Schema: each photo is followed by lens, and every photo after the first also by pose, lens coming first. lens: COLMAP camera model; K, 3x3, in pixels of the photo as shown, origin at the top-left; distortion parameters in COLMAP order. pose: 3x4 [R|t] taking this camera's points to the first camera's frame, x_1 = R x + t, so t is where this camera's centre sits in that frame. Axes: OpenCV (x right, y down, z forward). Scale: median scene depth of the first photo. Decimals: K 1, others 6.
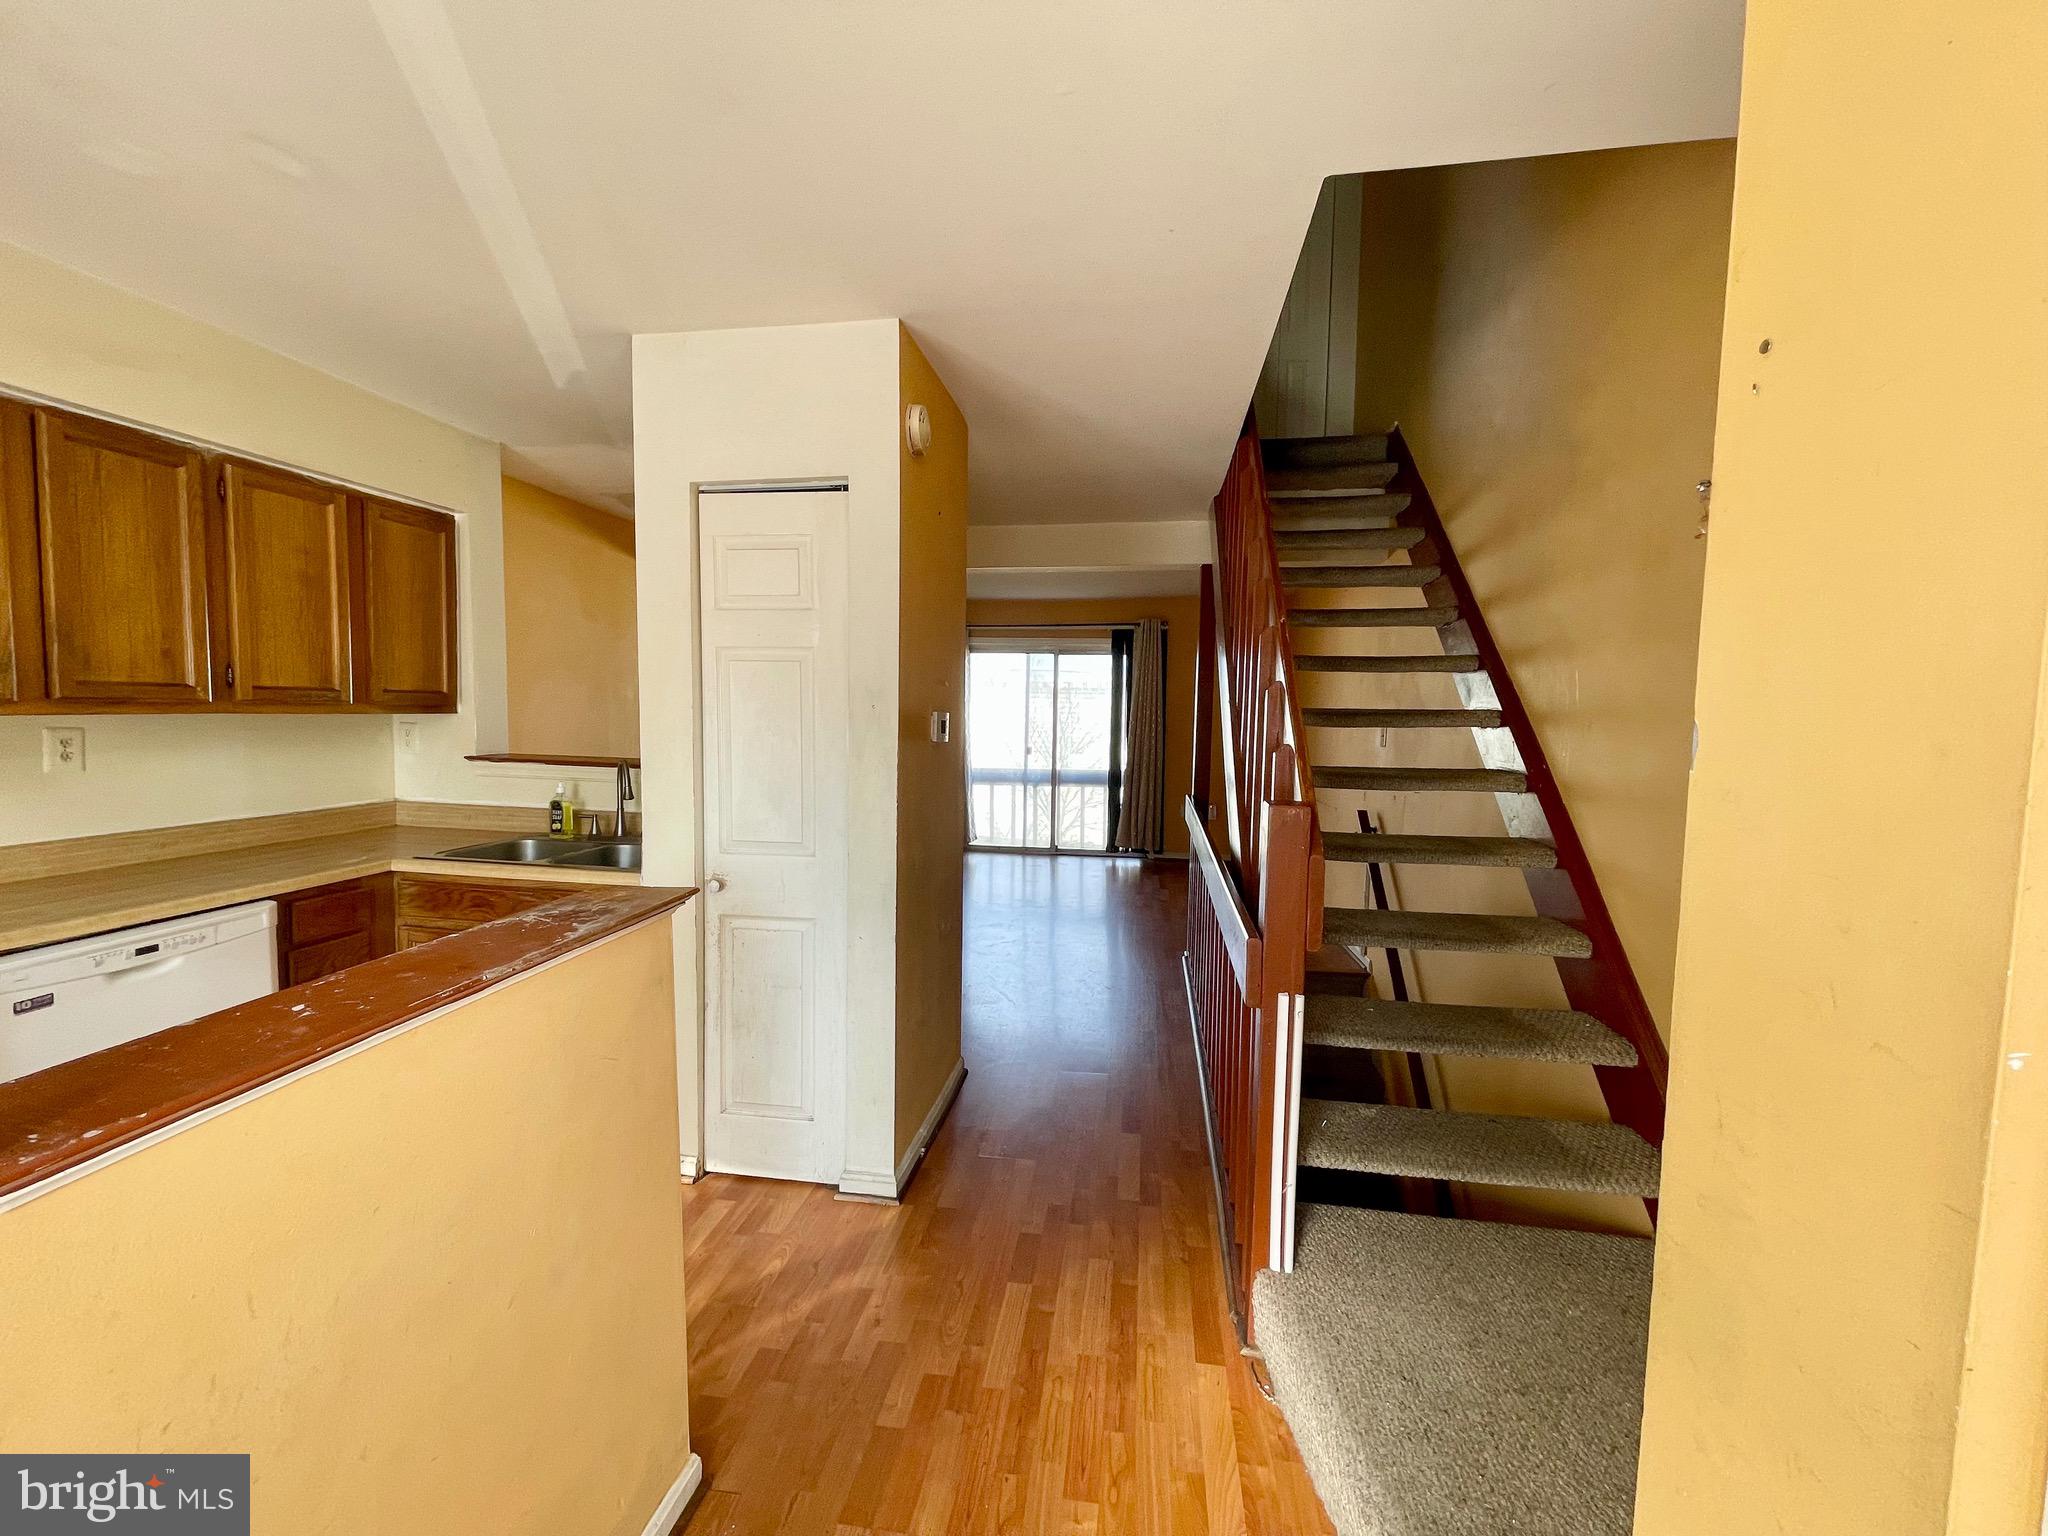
lens RADIAL K [[824.9, 0, 1019.5], [0, 824.9, 768.8], [0, 0, 1]] dist [0.001288, 0.000402]
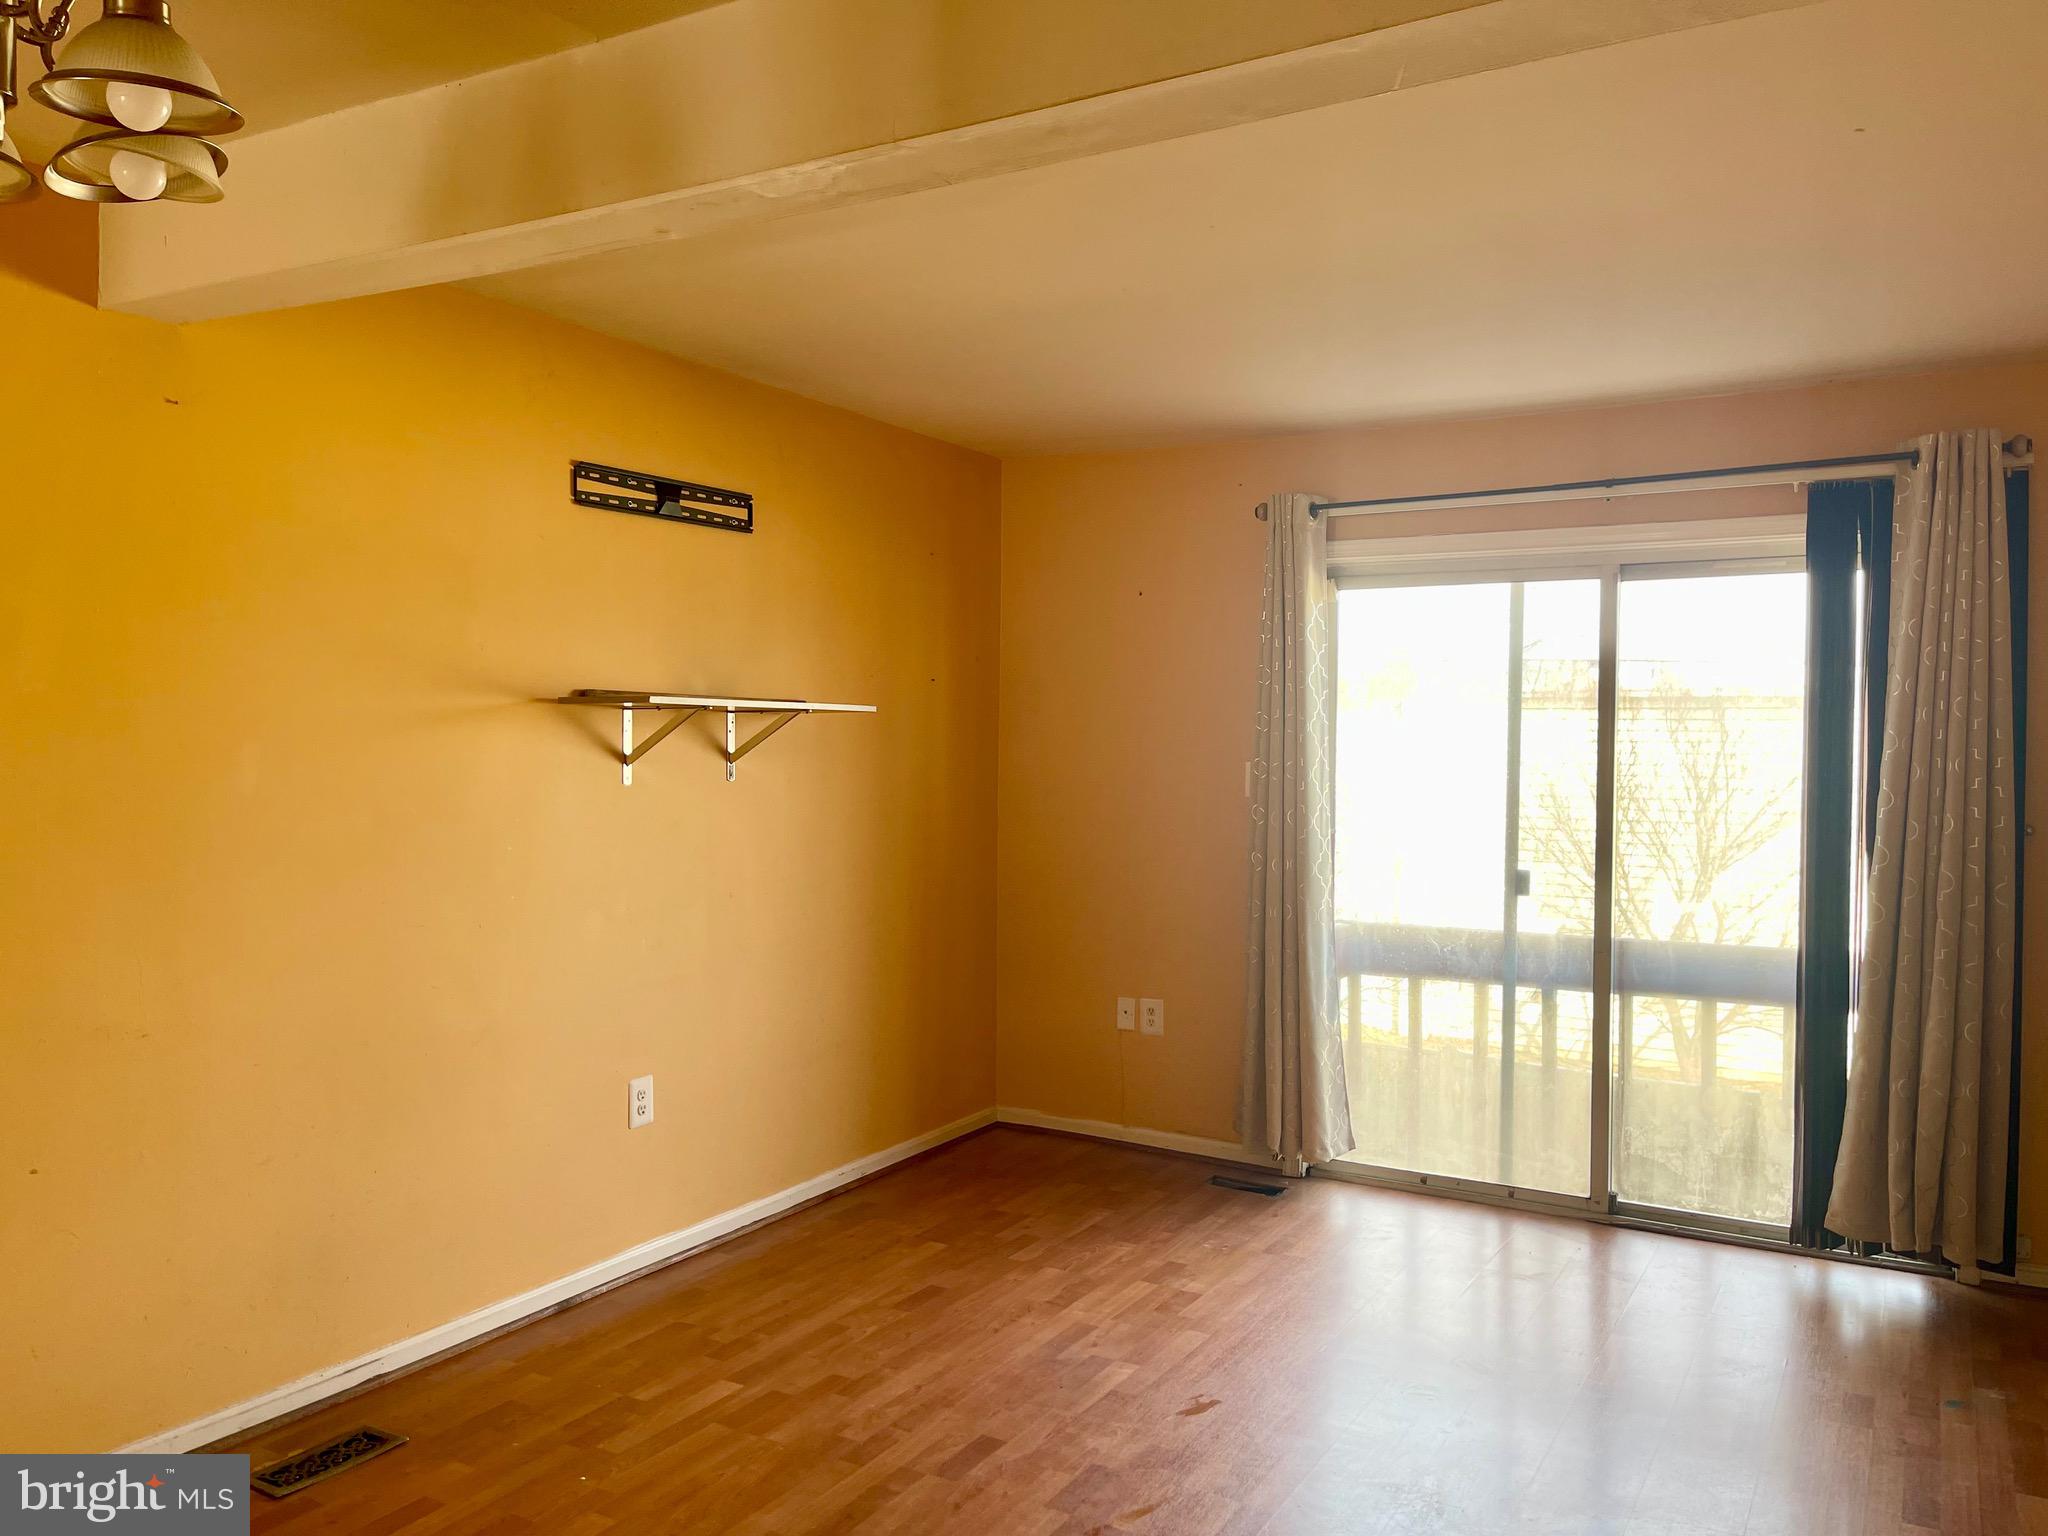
lens RADIAL K [[1546.6, 0, 1026.1], [0, 1546.6, 781.4], [0, 0, 1]] dist [0.071806, -0.086485]
pose [[0.932089, 0.000862, -0.362228, 0.160068], [-0.018561, 0.998797, -0.045385, -0.093905], [0.361753, 0.049027, 0.930984, 1.126651]]
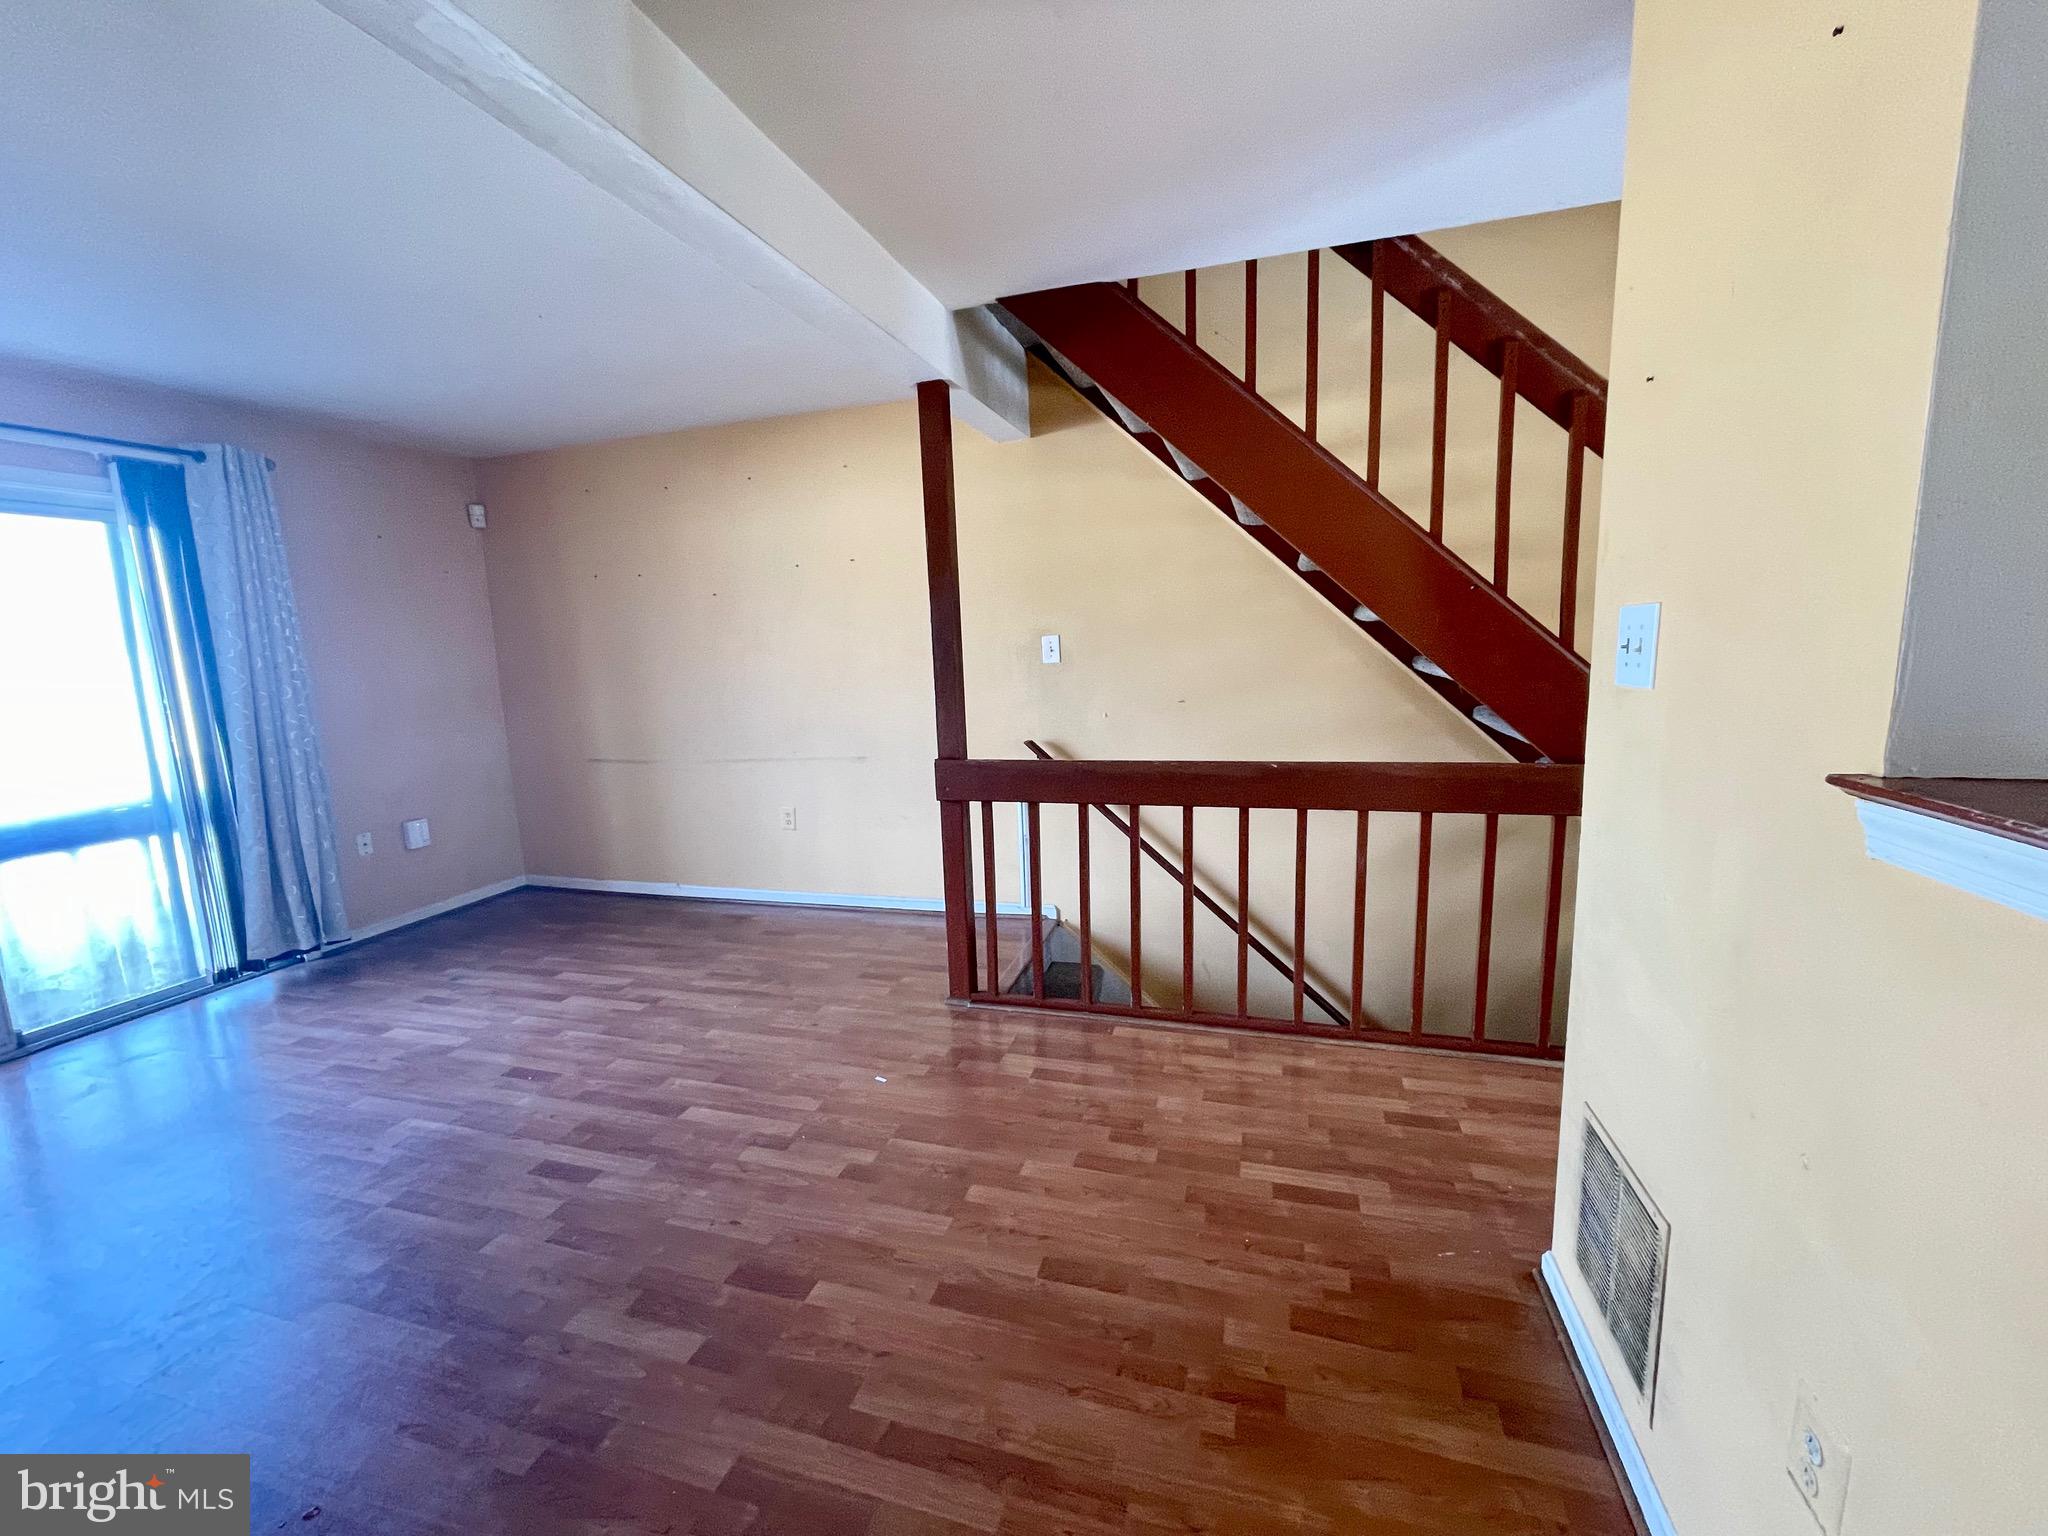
lens RADIAL K [[826.7, 0, 1021.6], [0, 826.7, 768.3], [0, 0, 1]] dist [-0.001242, 0.000408]
pose [[0.144136, -0.171229, 0.974631, -0.724215], [0.110818, 0.981513, 0.156050, -0.094507], [-0.983333, 0.085514, 0.160447, 1.498974]]
